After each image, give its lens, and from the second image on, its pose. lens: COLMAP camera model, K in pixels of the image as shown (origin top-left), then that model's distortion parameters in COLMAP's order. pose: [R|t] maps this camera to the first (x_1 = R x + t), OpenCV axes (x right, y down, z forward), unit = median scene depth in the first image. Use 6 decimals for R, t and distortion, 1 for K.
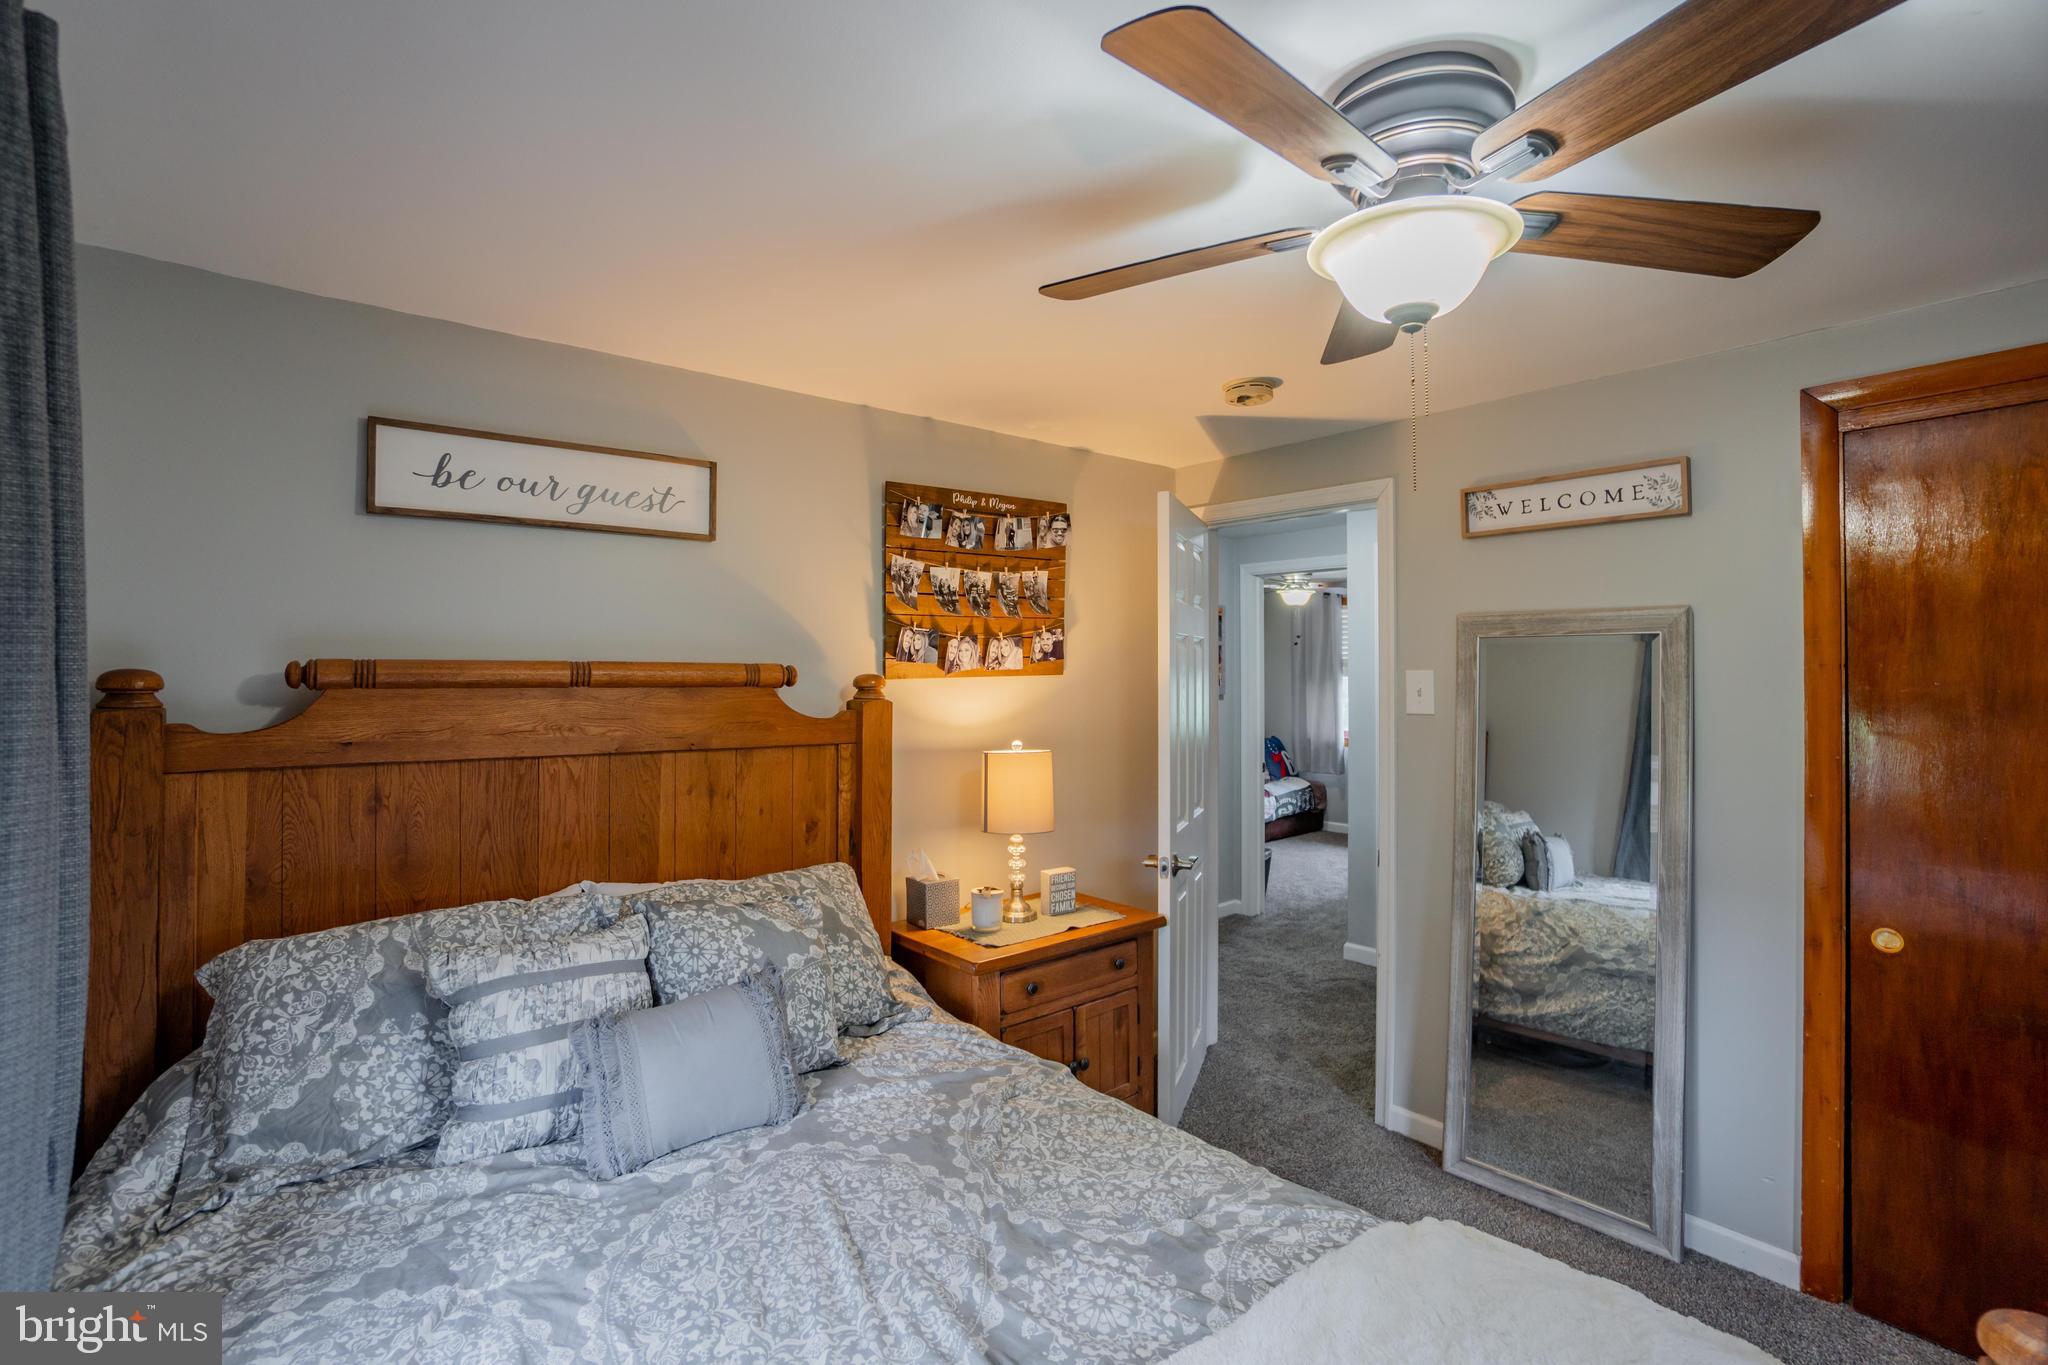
lens RADIAL K [[936.4, 0, 984.4], [0, 936.4, 660.5], [0, 0, 1]] dist [-0.058553, 0.010473]
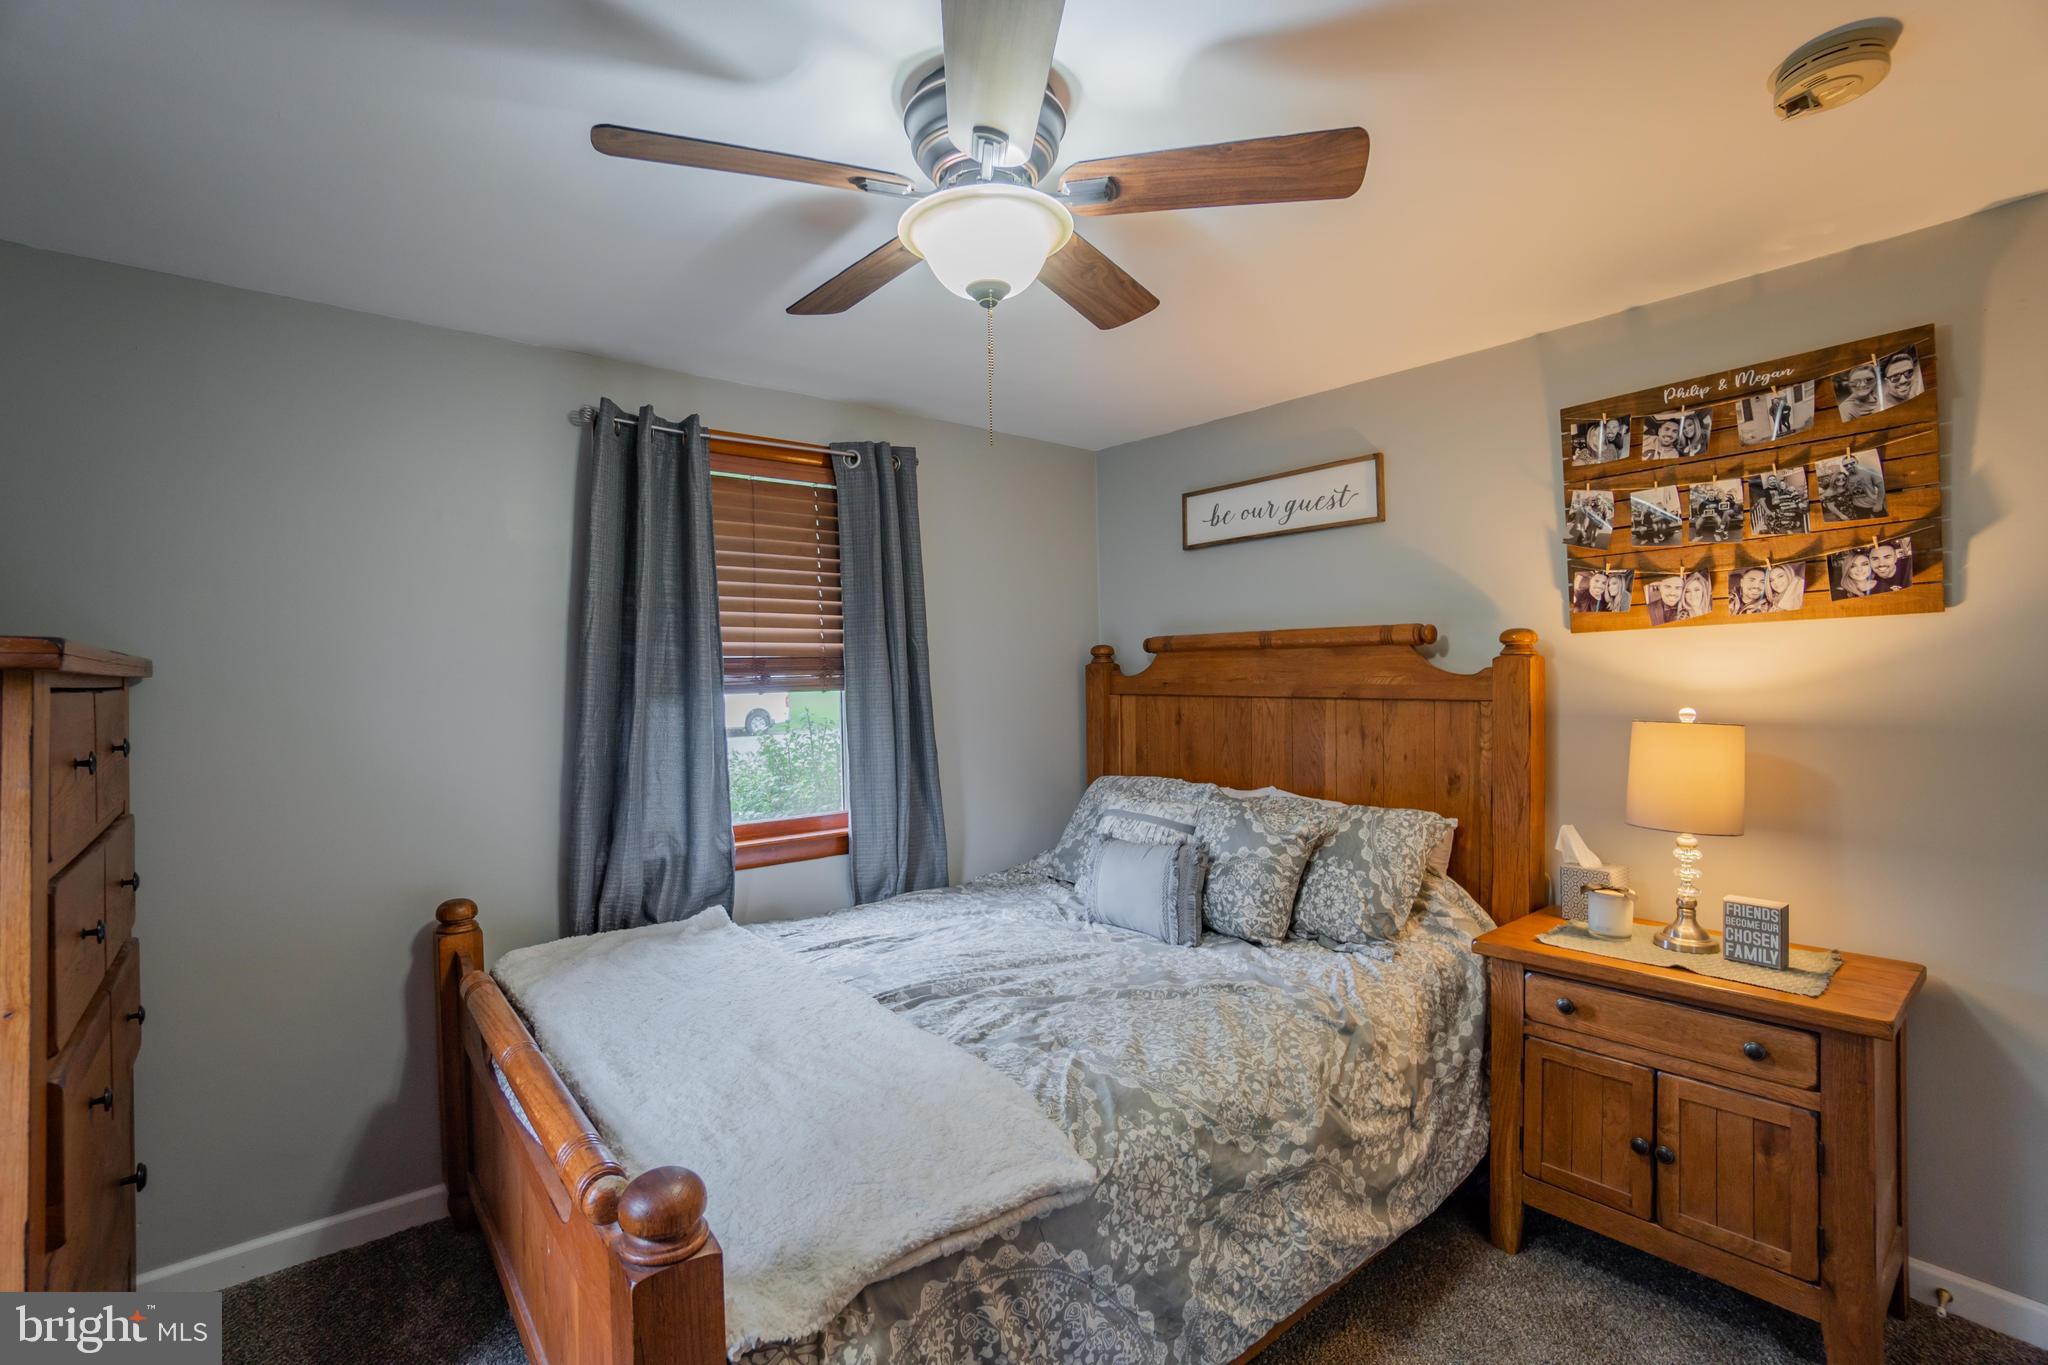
lens RADIAL K [[919.9, 0, 1017.4], [0, 919.9, 690.3], [0, 0, 1]] dist [-0.058717, 0.024146]
pose [[0.012413, 0.014344, -0.999820, 0.749850], [0.025936, 0.999556, 0.014662, 0.048476], [0.999587, -0.026113, 0.012035, 0.470032]]
